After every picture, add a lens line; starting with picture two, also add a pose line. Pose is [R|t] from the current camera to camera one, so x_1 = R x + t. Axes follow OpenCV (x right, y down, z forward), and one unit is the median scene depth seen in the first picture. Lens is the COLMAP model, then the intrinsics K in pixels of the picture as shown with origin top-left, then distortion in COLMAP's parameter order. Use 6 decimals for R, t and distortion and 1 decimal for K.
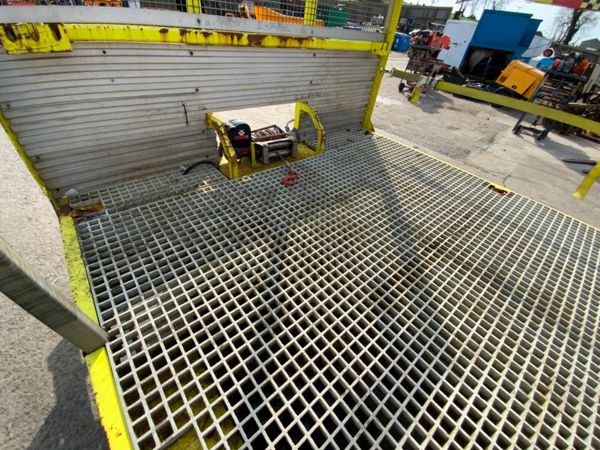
lens RADIAL K [[247.5, 0, 300.3], [0, 247.5, 224.8], [0, 0, 1]] dist [-0.014409, -0.000647]
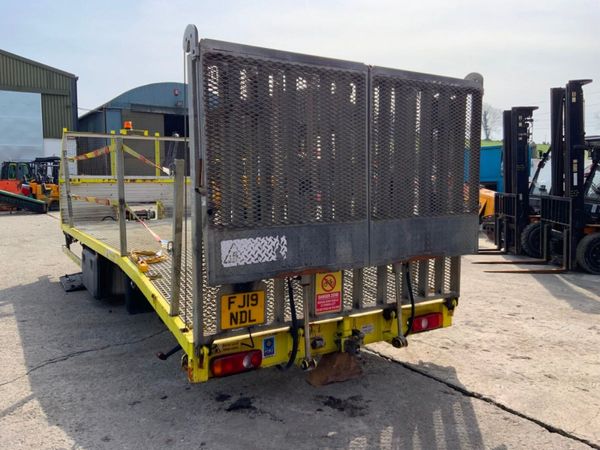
lens RADIAL K [[502.9, 0, 301.6], [0, 502.9, 224.5], [0, 0, 1]] dist [0.057064, -0.120627]
pose [[0.985825, -0.079820, -0.147573, 2.841063], [-0.020579, 0.815409, -0.578520, 3.377070], [0.166510, 0.573356, 0.802208, -3.485279]]
